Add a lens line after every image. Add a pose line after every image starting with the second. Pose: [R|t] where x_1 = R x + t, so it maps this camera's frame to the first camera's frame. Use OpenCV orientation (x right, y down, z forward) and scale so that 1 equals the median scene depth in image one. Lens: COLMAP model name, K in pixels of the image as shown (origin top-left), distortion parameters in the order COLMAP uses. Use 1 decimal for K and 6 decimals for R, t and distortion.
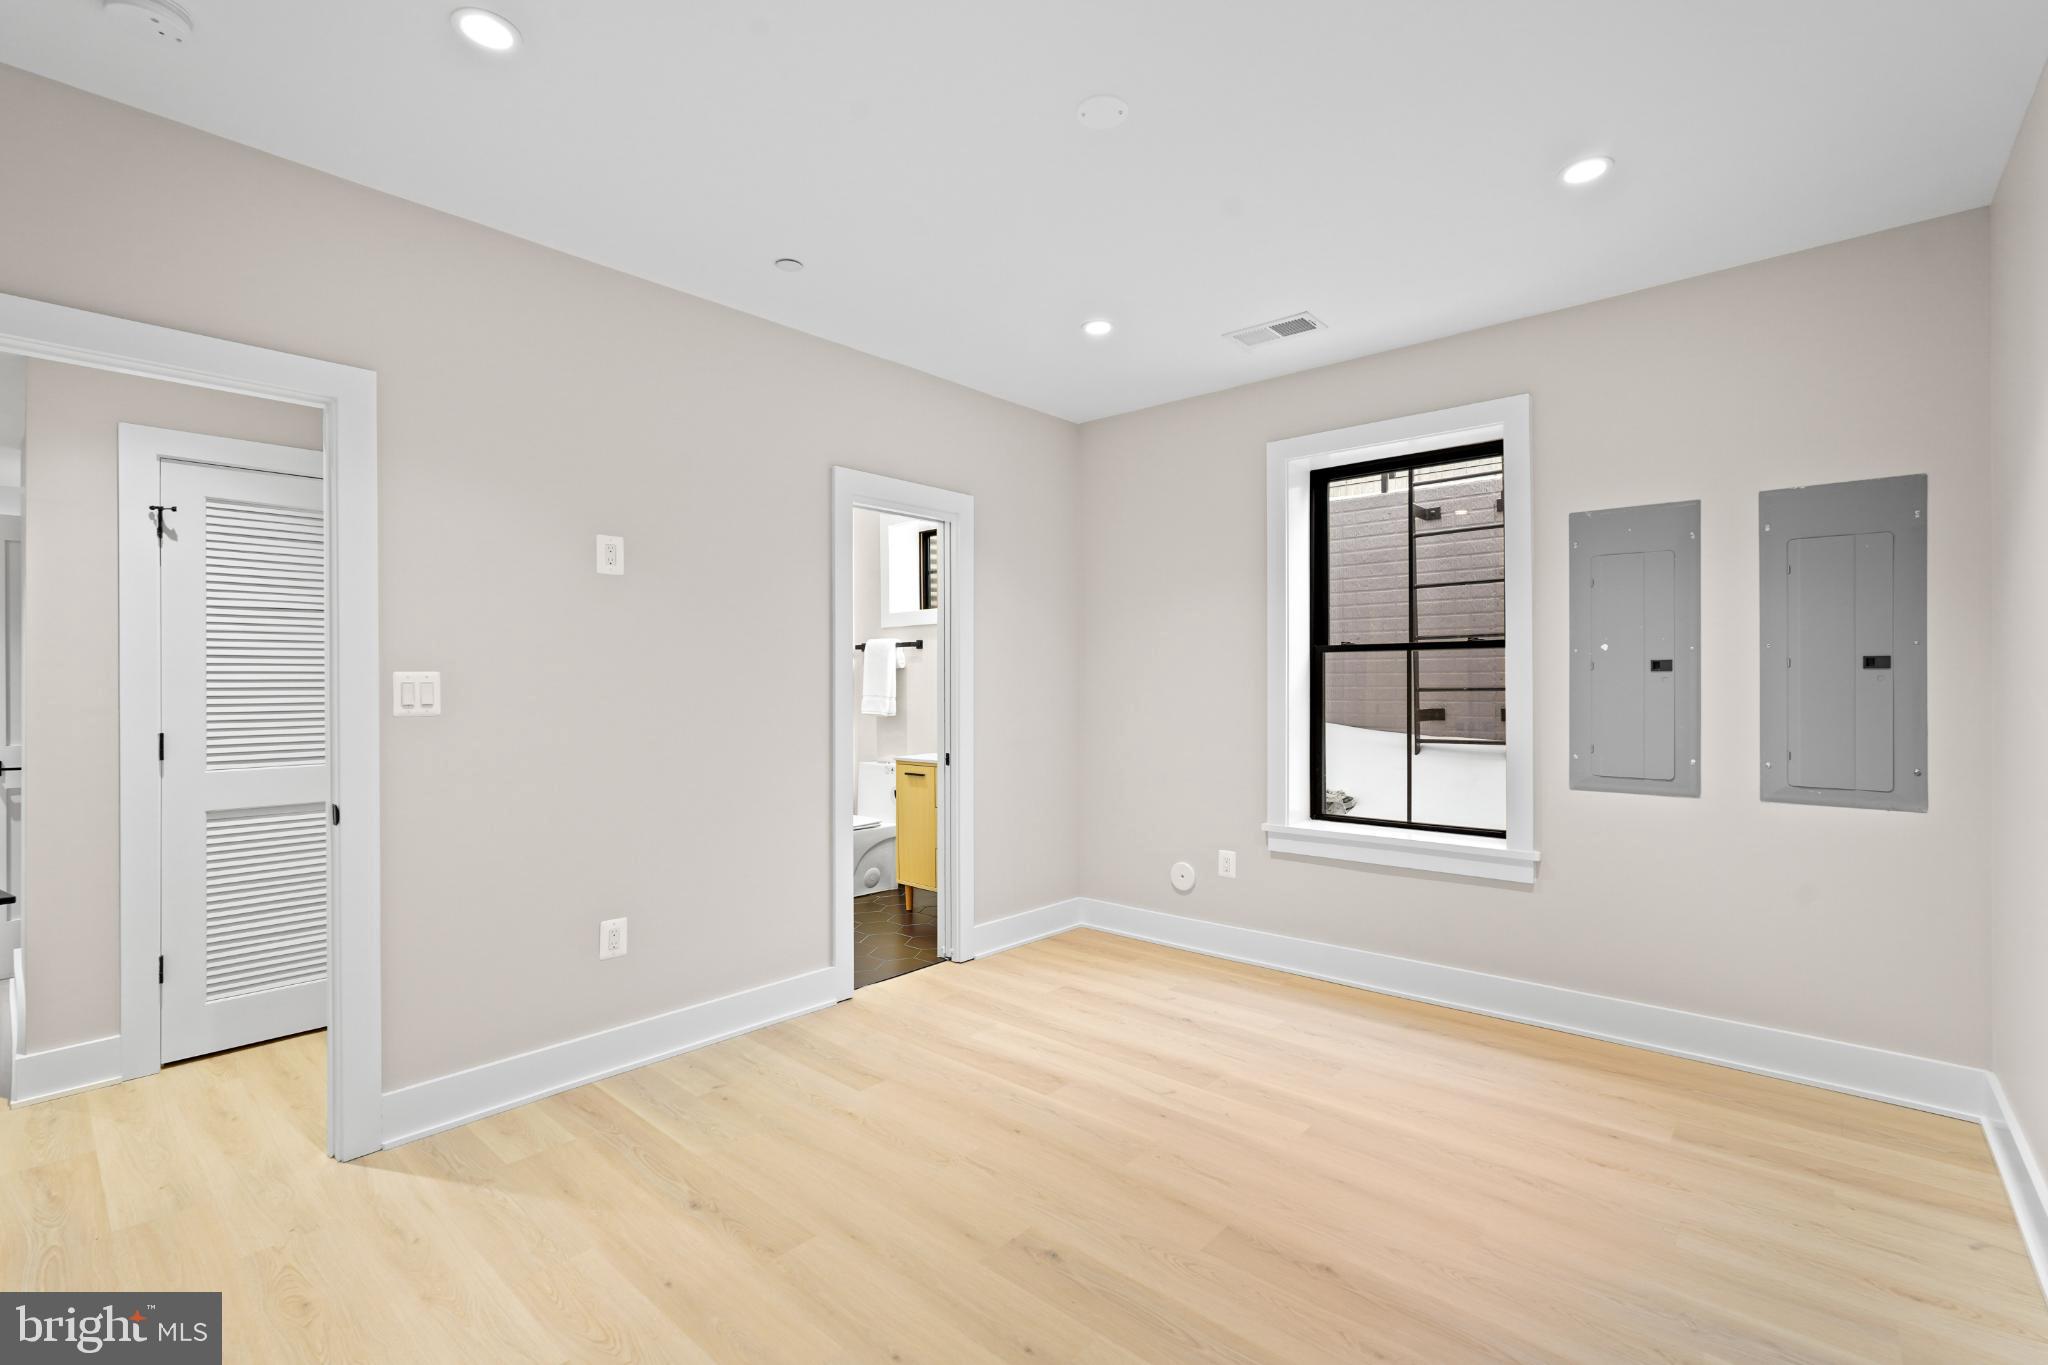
lens RADIAL K [[911.4, 0, 1017.4], [0, 911.4, 686.8], [0, 0, 1]] dist [-0.002621, -0.000187]
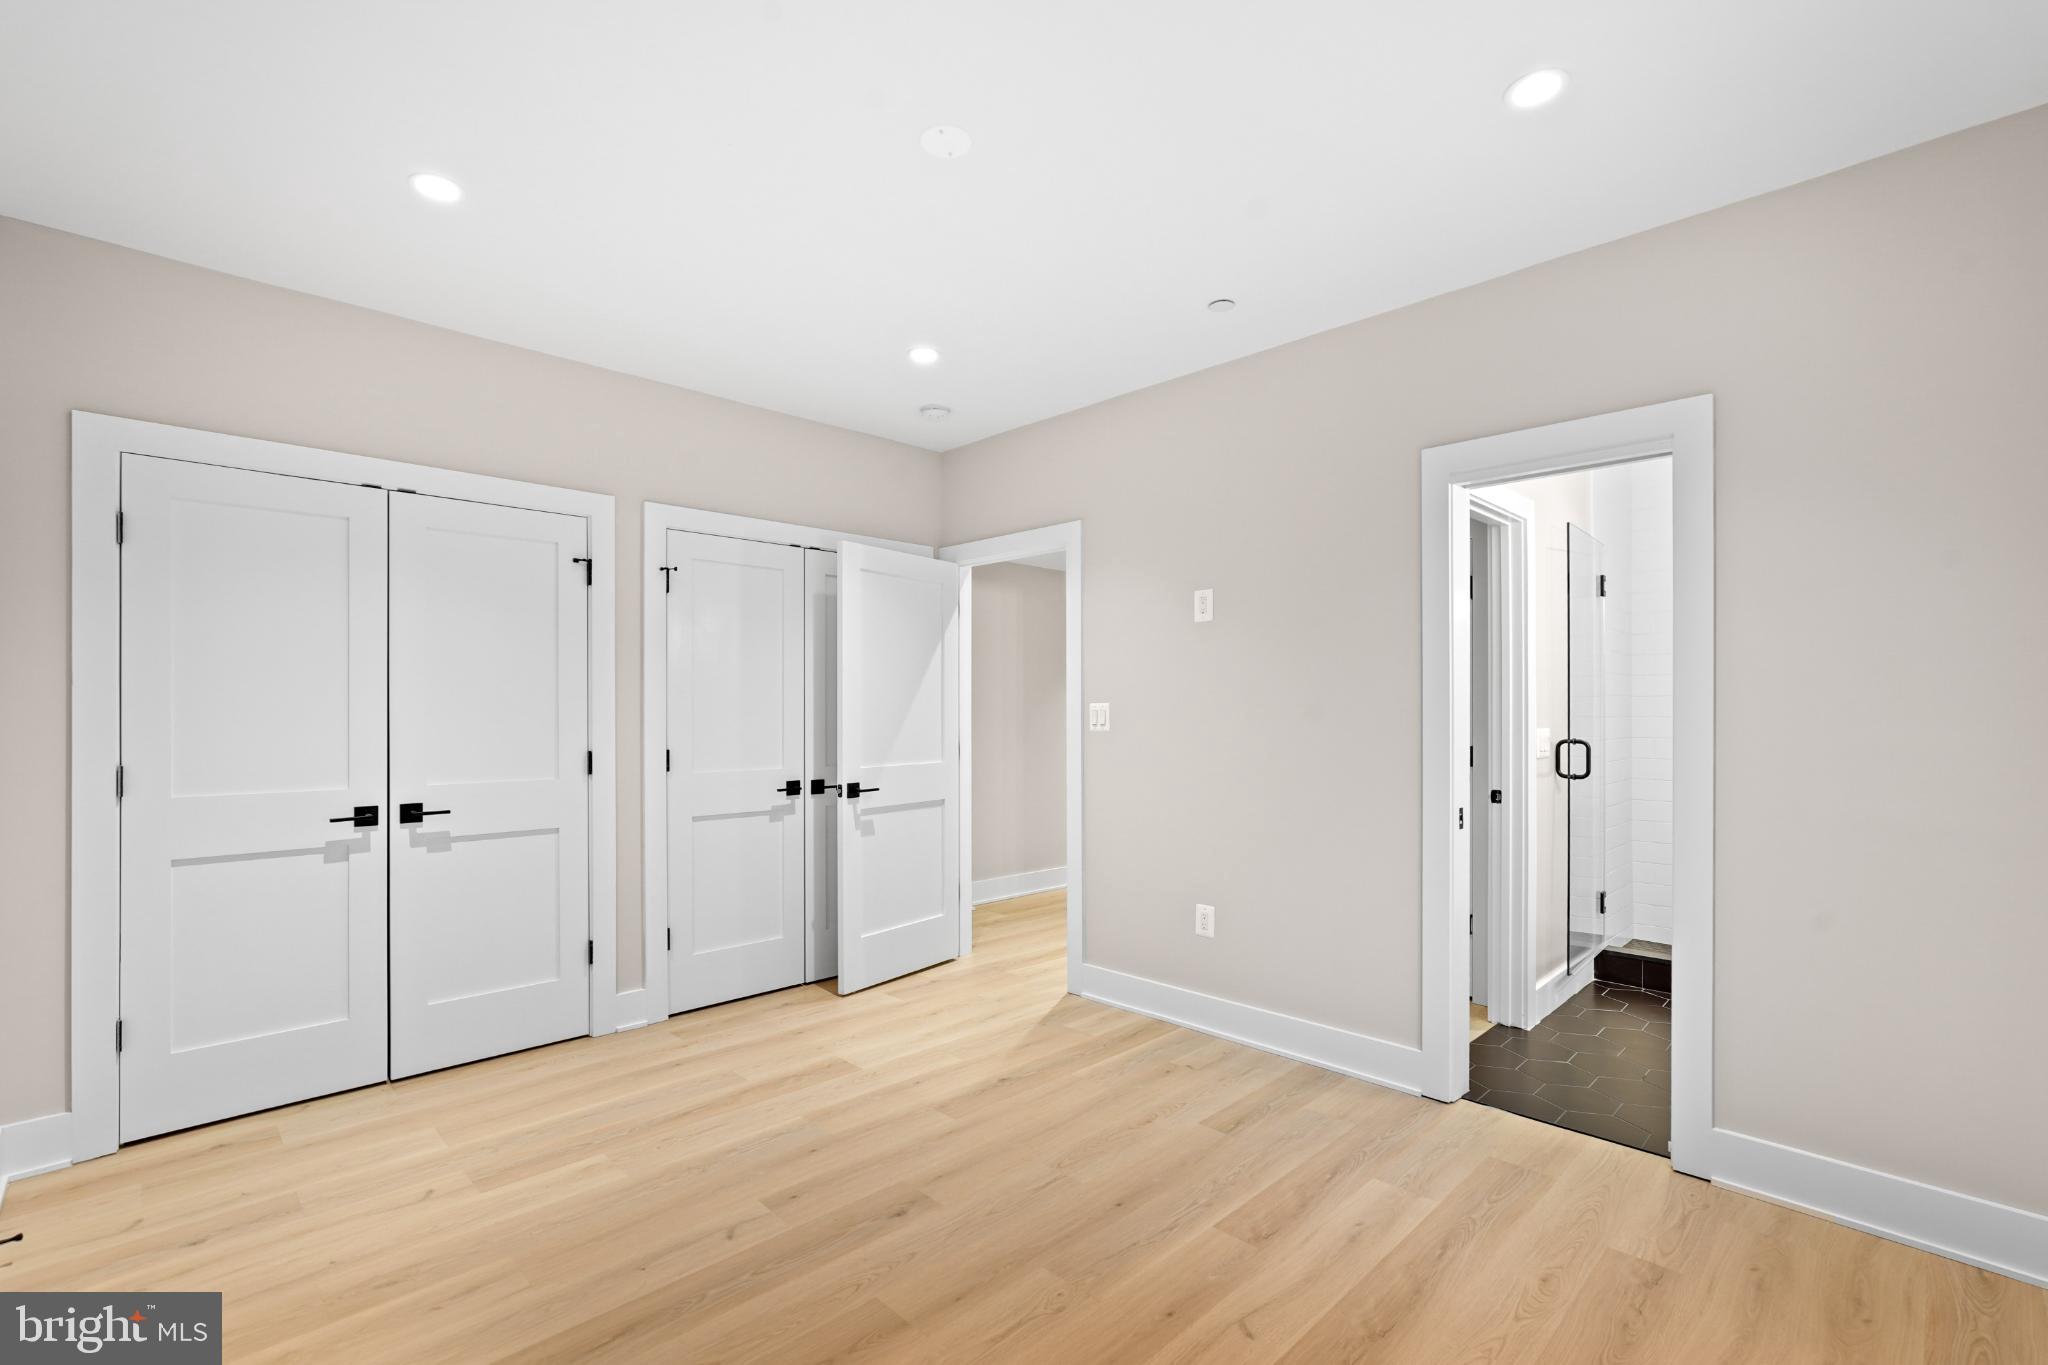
lens RADIAL K [[922.6, 0, 1025.7], [0, 922.6, 715.4], [0, 0, 1]] dist [-0.000246, 0.000077]
pose [[-0.062529, 0.004208, -0.998034, 0.709542], [-0.004096, 0.999982, 0.004473, -0.001665], [0.998035, 0.004368, -0.062510, 0.742715]]
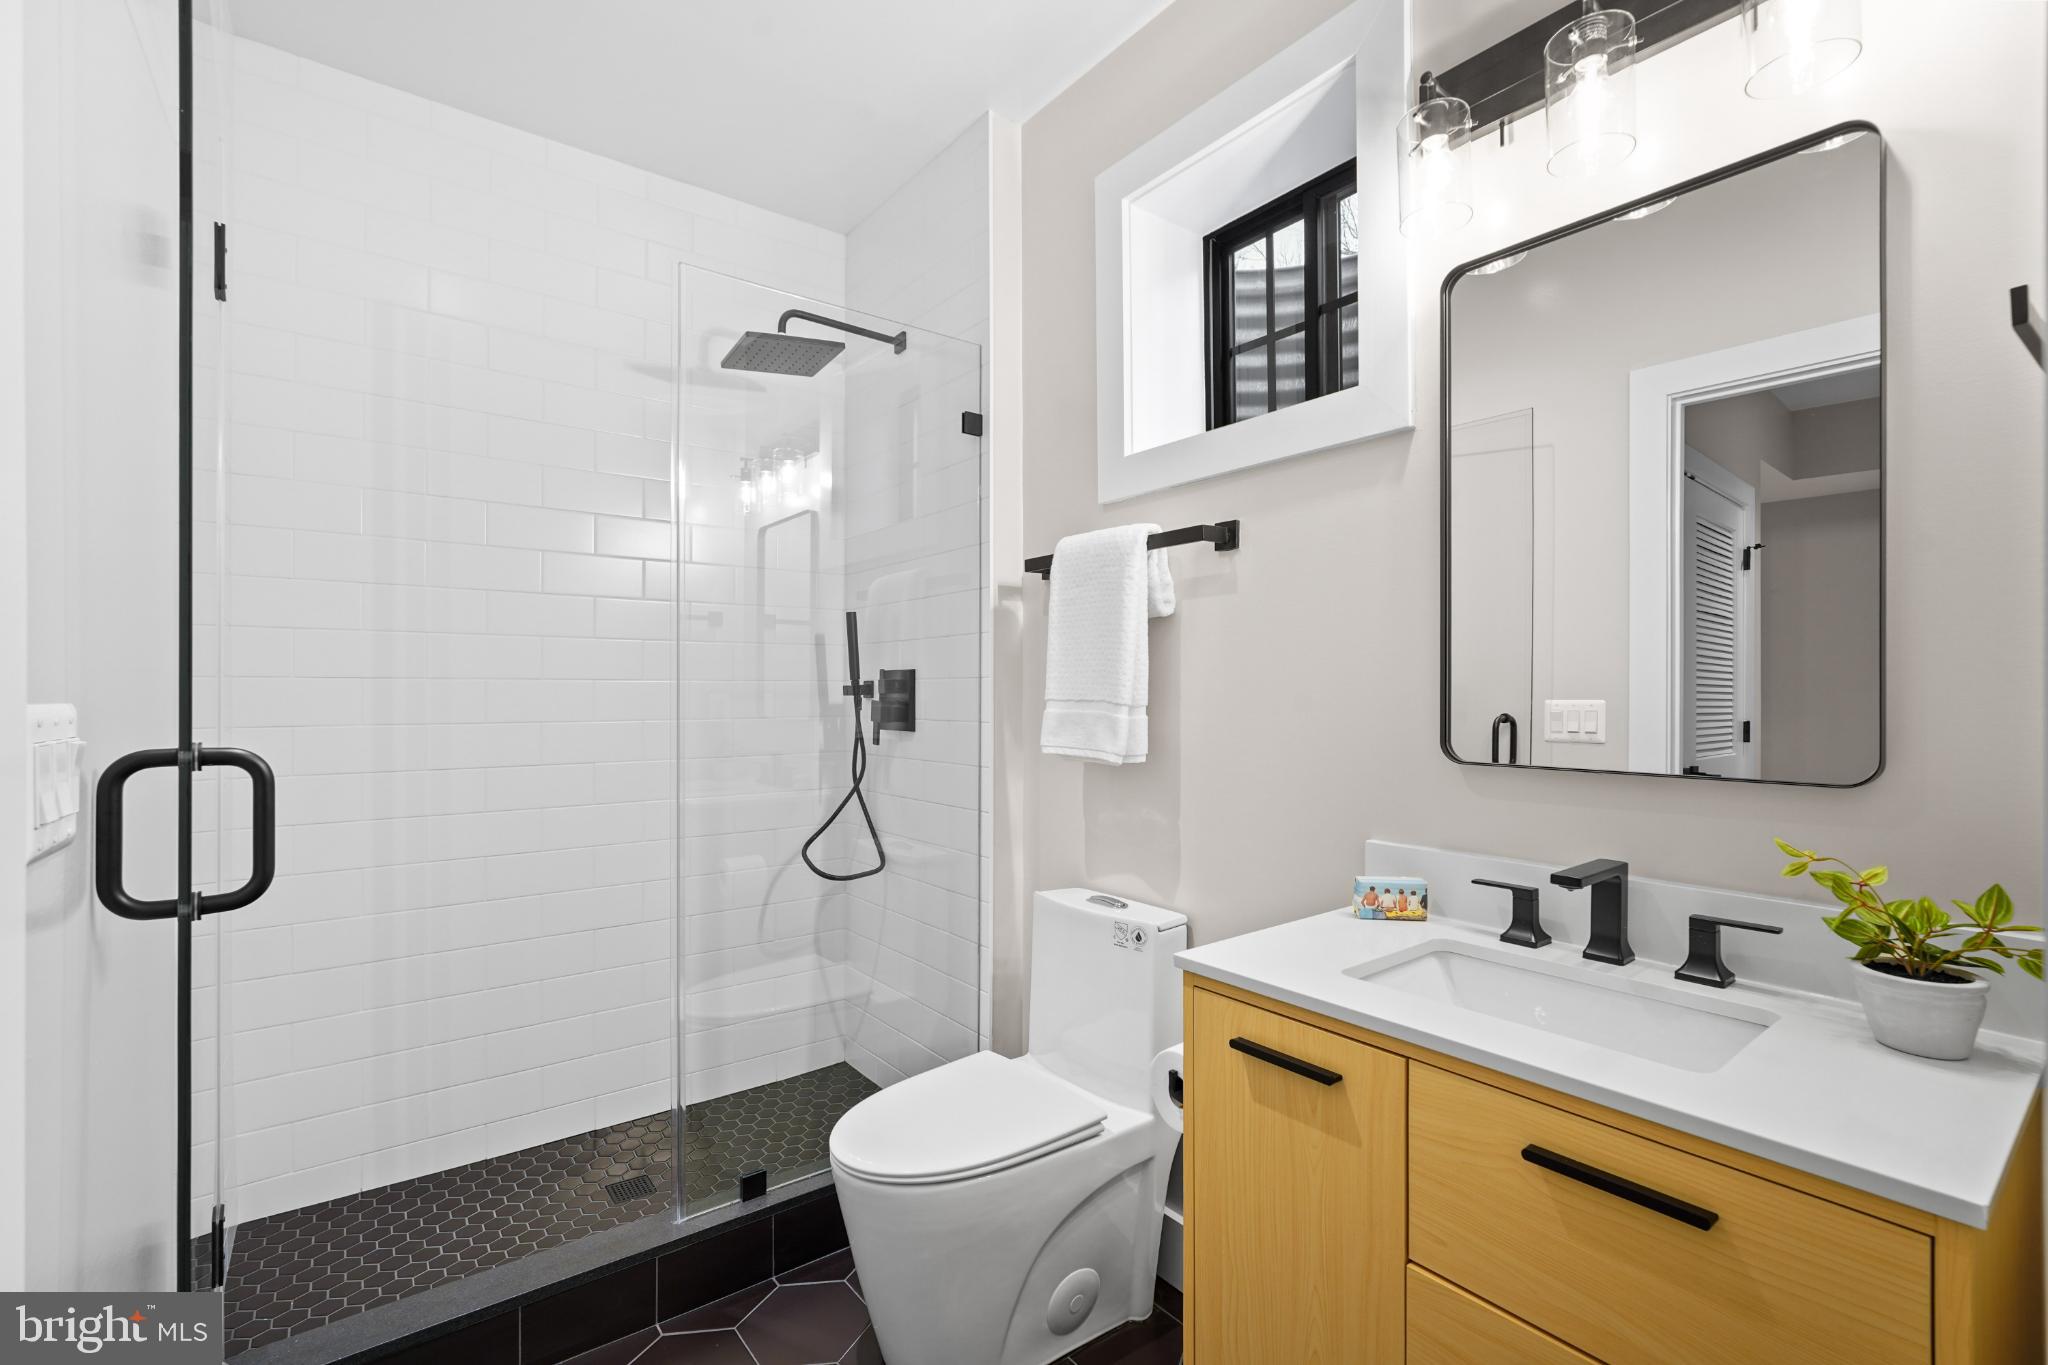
lens RADIAL K [[911.4, 0, 1017.4], [0, 911.4, 686.8], [0, 0, 1]] dist [-0.002621, -0.000187]
pose [[0.980981, 0.006814, -0.193987, -0.194357], [-0.007656, 0.999964, -0.003592, 0.010794], [0.193955, 0.005009, 0.980998, 1.133463]]
